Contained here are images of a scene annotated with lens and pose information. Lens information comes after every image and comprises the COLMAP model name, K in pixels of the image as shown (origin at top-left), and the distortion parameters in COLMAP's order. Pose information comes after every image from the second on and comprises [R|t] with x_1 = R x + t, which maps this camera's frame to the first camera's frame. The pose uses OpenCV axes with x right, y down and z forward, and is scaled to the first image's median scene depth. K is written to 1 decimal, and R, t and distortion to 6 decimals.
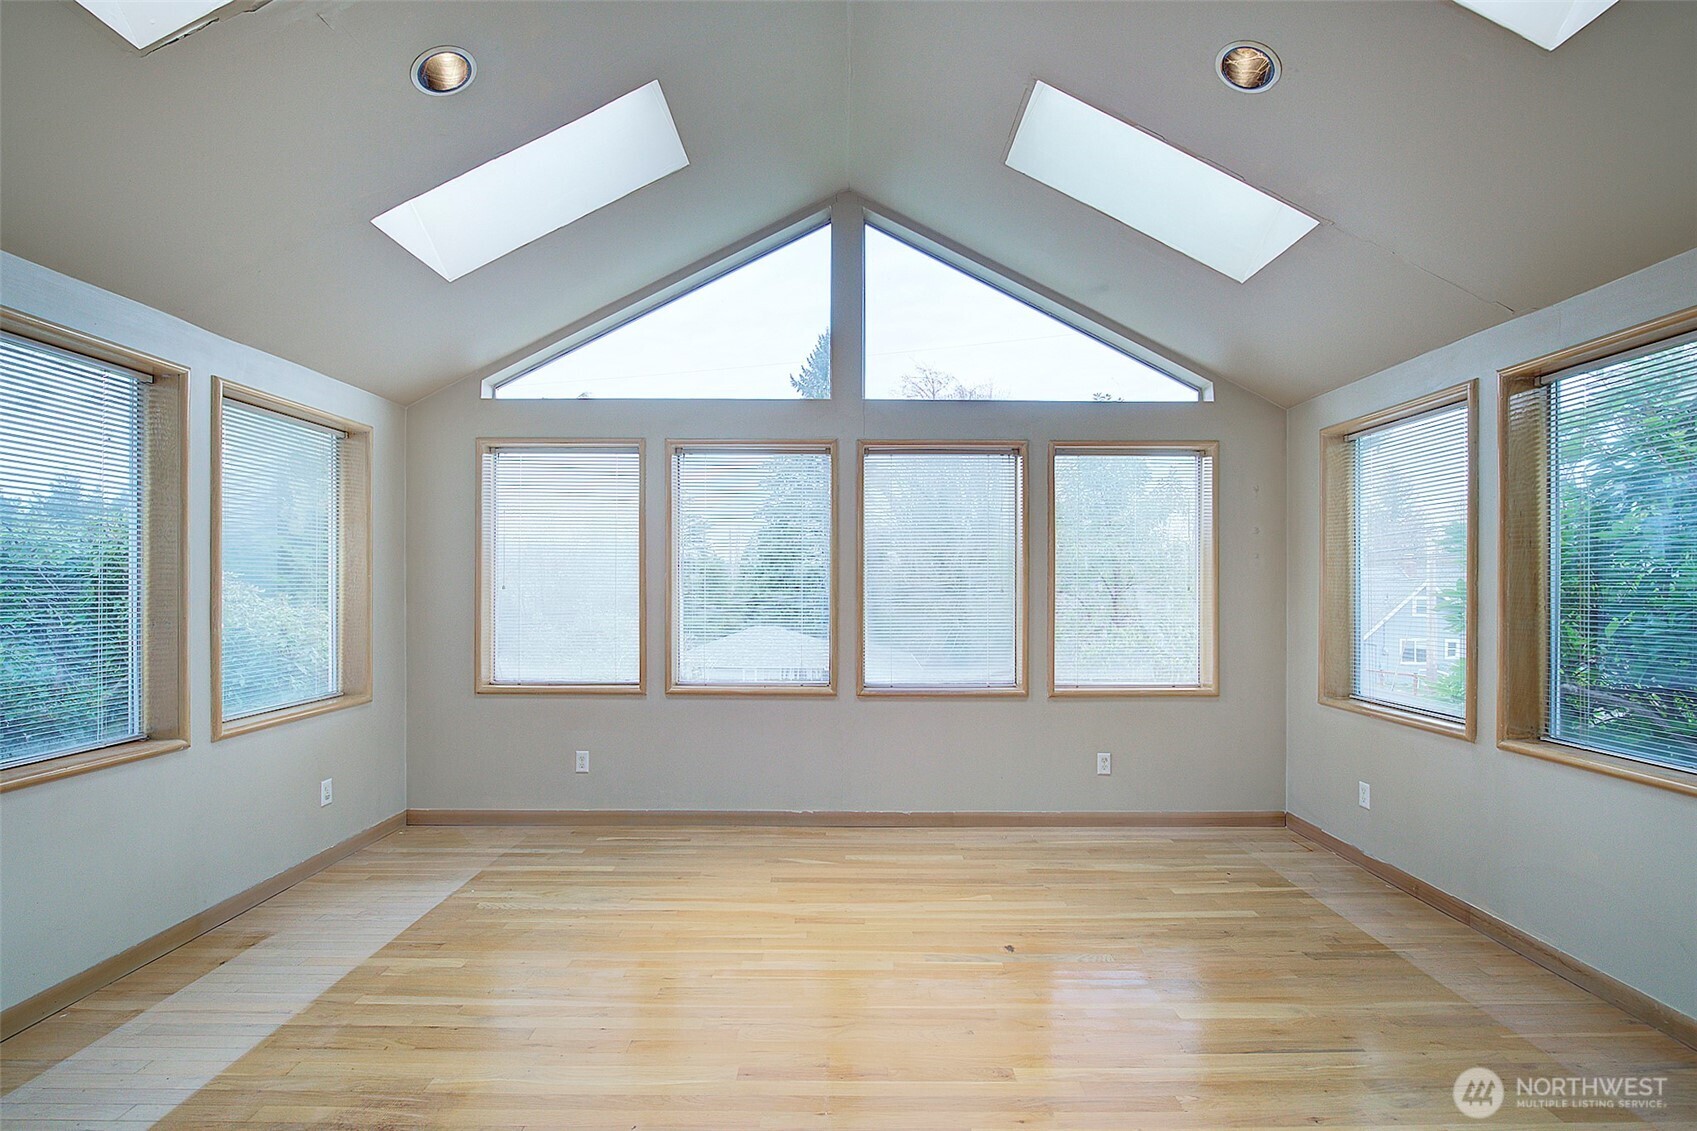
lens RADIAL K [[728.7, 0, 843.7], [0, 728.7, 567.9], [0, 0, 1]] dist [-0.013040, 0.000780]
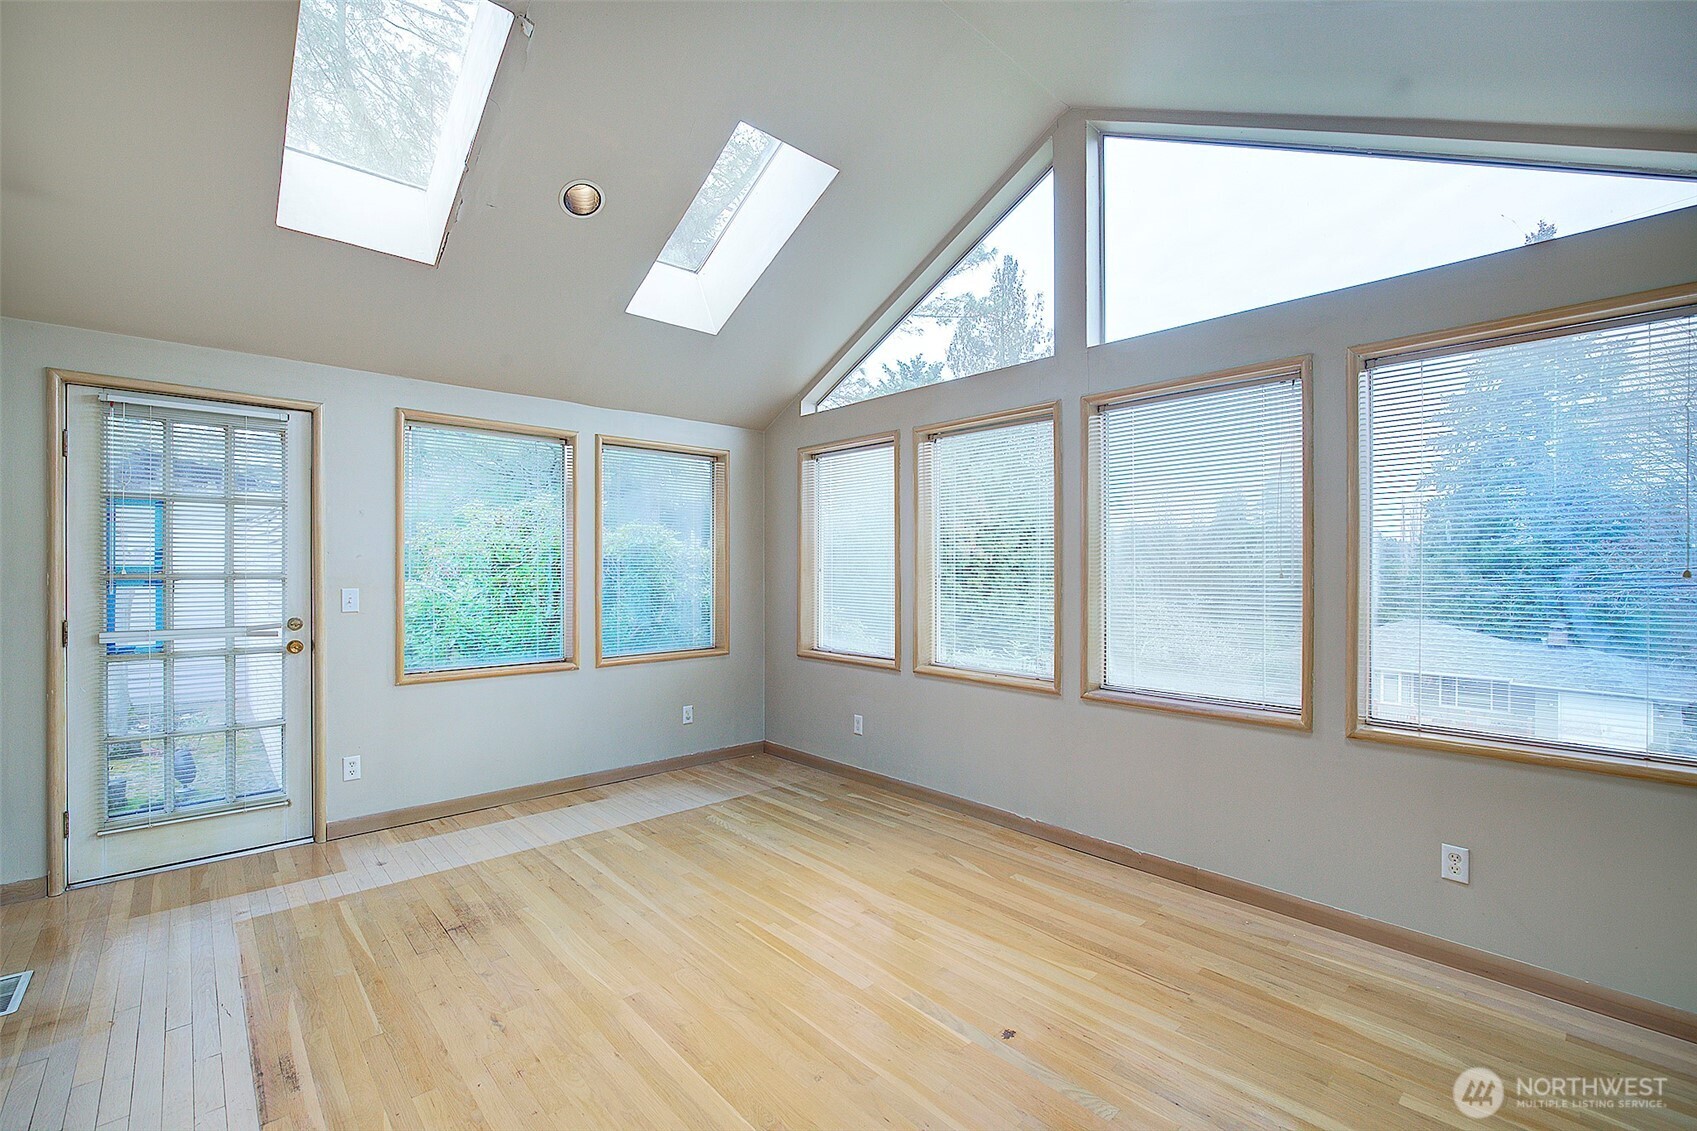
lens RADIAL K [[724.2, 0, 894.1], [0, 724.2, 554.3], [0, 0, 1]] dist [-0.010255, 0.000355]
pose [[0.691415, -0.014891, -0.722304, 0.541190], [0.015269, 0.999865, -0.005997, 0.011427], [0.722296, -0.006883, 0.691550, 0.292494]]
